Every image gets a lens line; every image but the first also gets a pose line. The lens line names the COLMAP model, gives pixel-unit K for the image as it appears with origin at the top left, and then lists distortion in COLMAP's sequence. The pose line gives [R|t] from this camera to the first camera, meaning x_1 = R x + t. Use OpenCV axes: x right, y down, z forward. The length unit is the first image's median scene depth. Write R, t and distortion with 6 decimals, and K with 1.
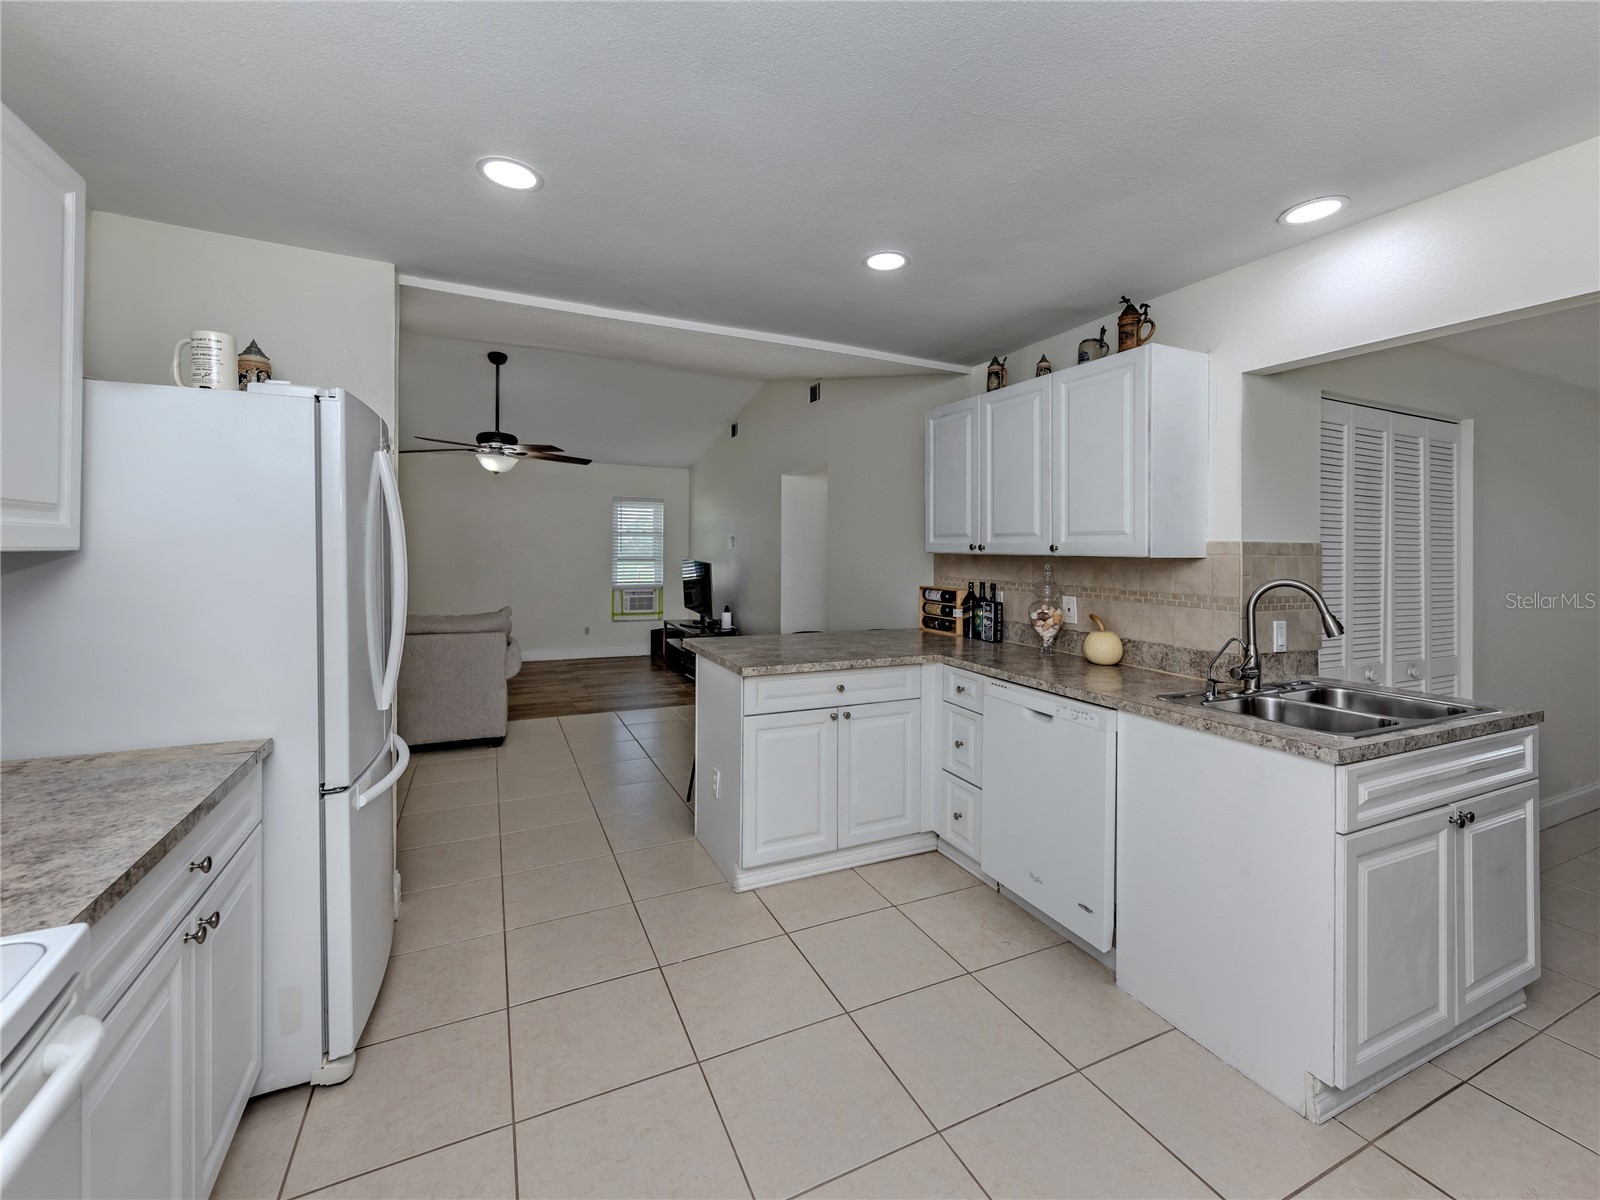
lens RADIAL K [[674.3, 0, 804.4], [0, 674.3, 549.2], [0, 0, 1]] dist [-0.000285, 0.000733]
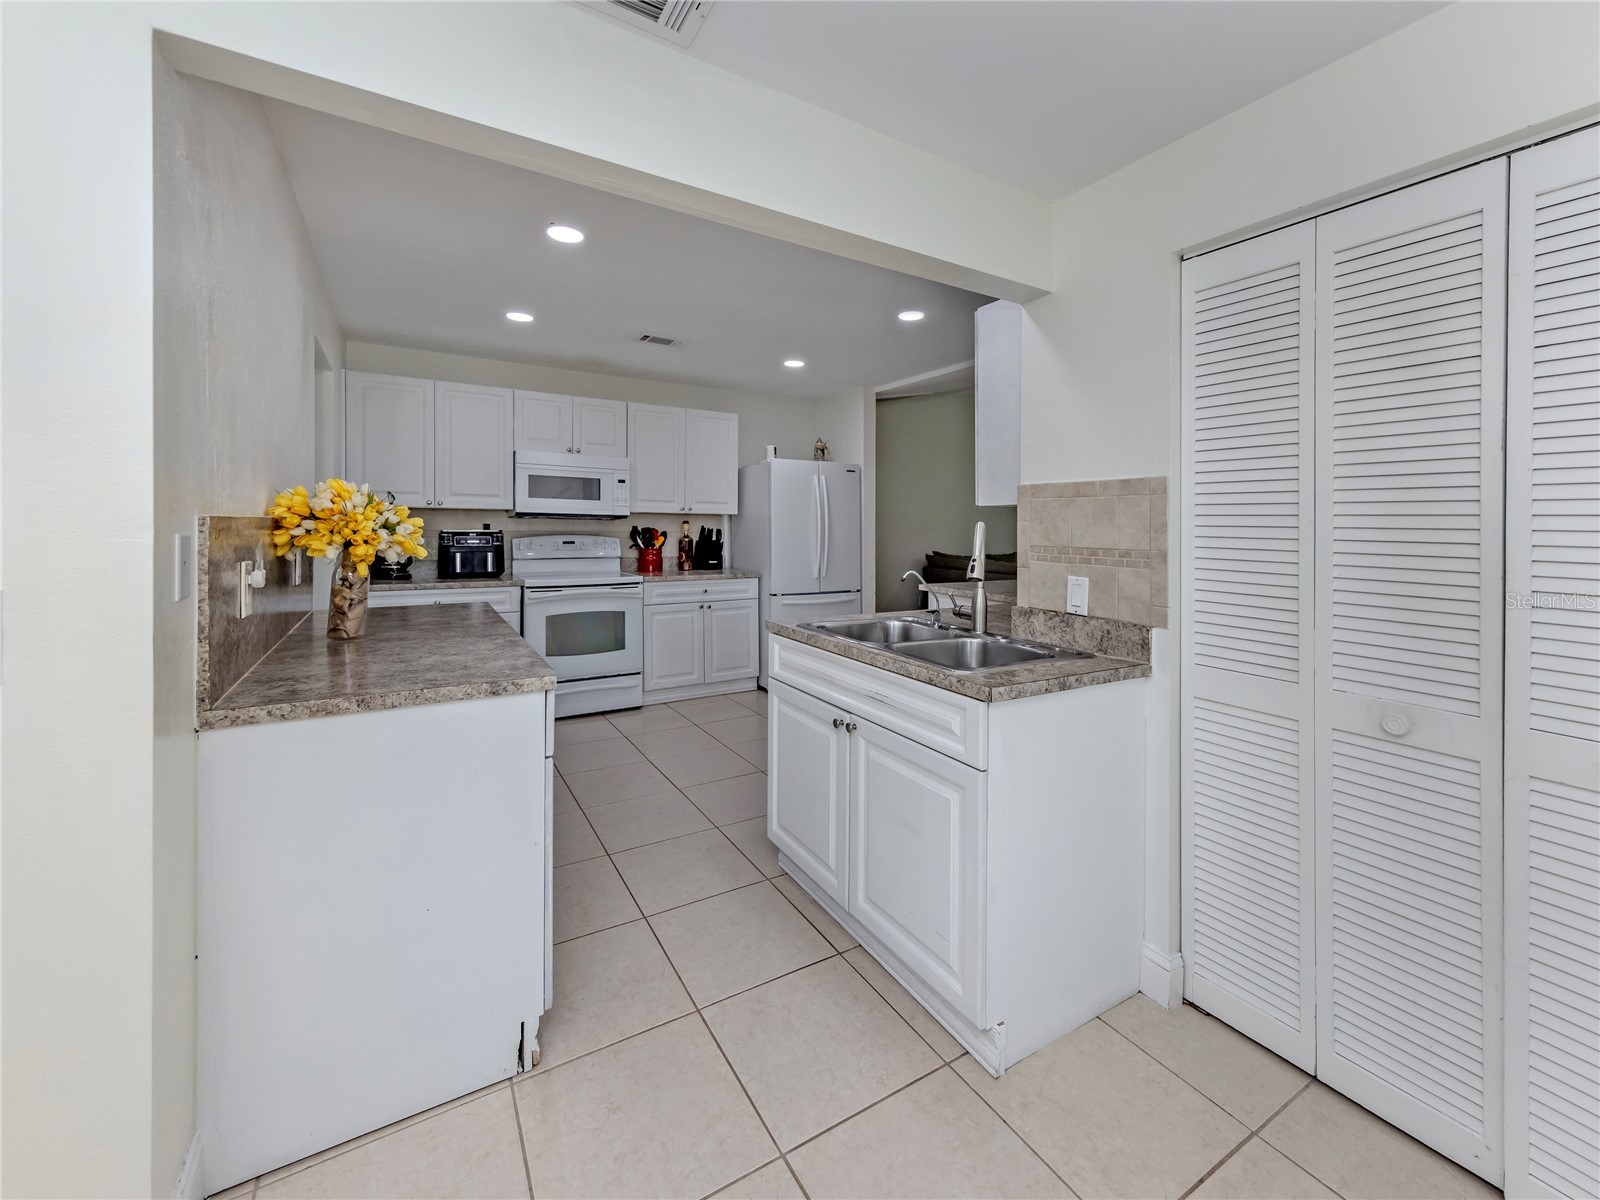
lens RADIAL K [[565.6, 0, 768.4], [0, 565.6, 534.9], [0, 0, 1]] dist [0.009352, -0.001194]
pose [[0.105804, 0.012426, -0.994309, 1.047167], [-0.010800, 0.999877, 0.011347, 0.039868], [0.994328, 0.009538, 0.105925, 0.426047]]
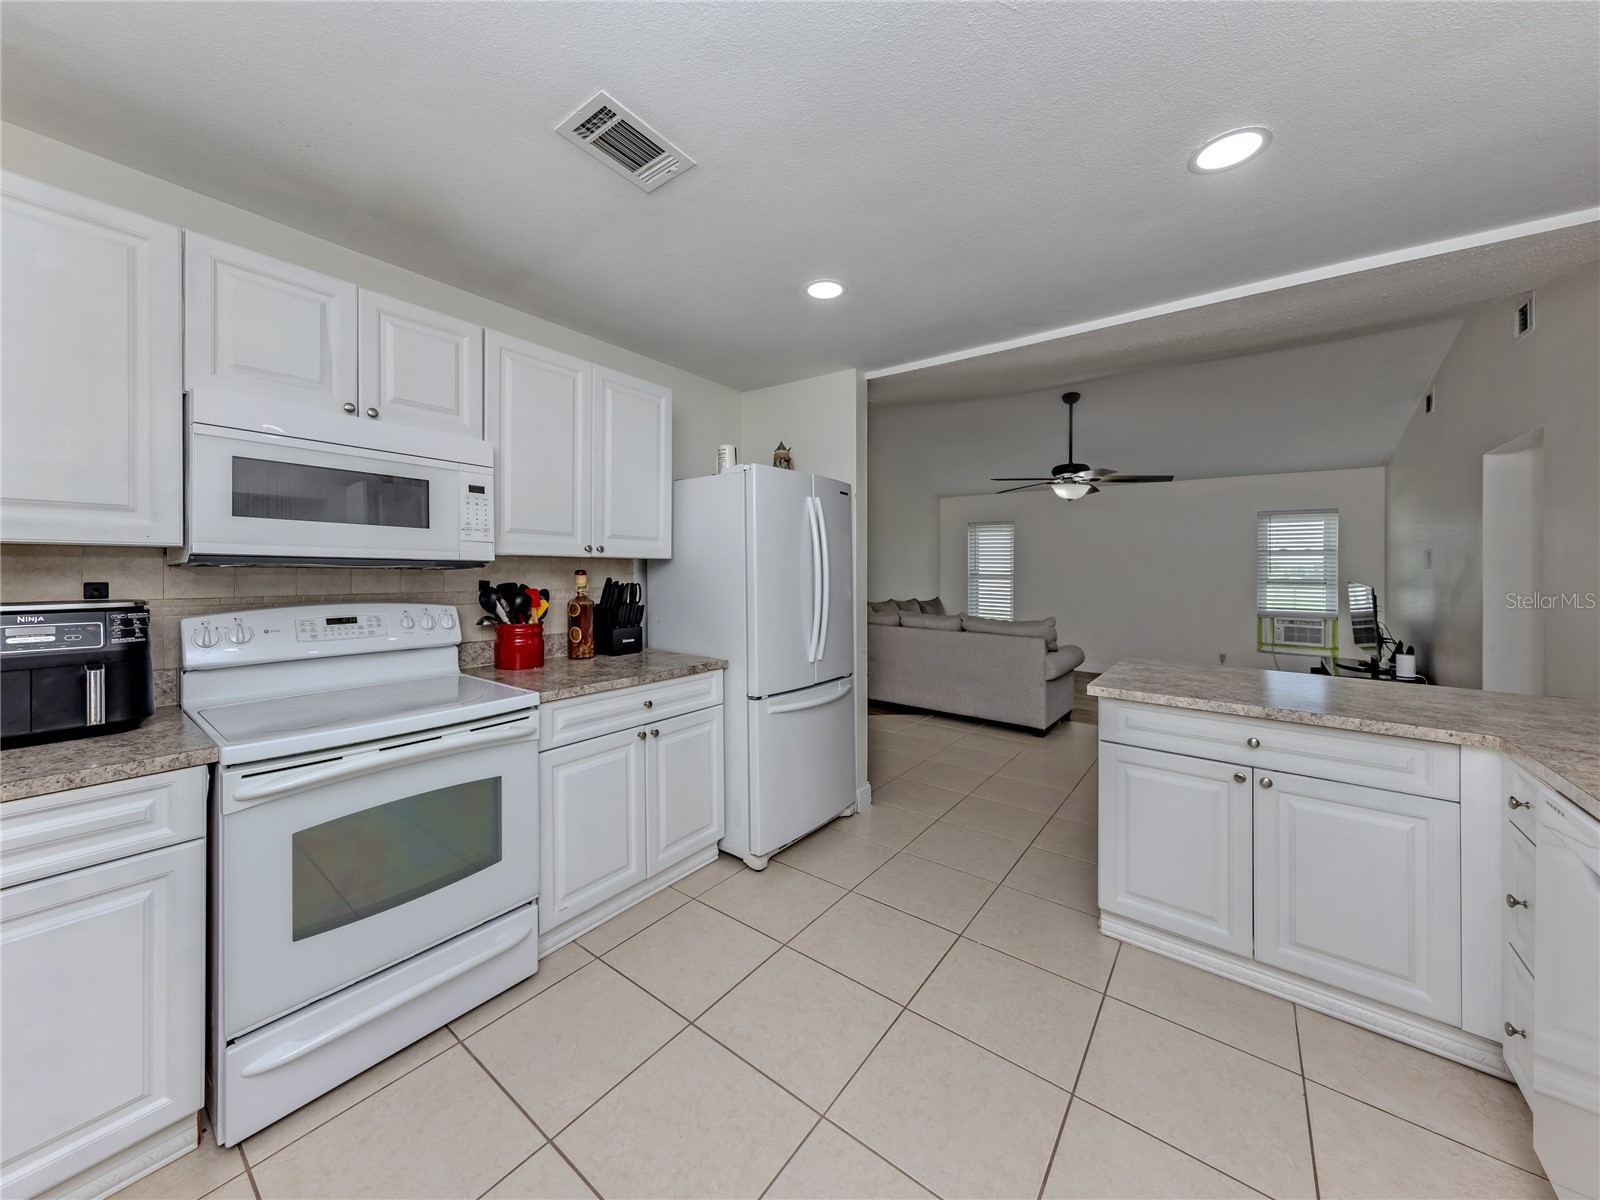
lens RADIAL K [[565.6, 0, 741.0], [0, 565.6, 574.4], [0, 0, 1]] dist [0.009352, -0.001194]
pose [[0.430257, 0.008259, -0.902669, 0.350496], [-0.007289, 0.999957, 0.005675, 0.020857], [0.902677, 0.004138, 0.430299, 0.207088]]
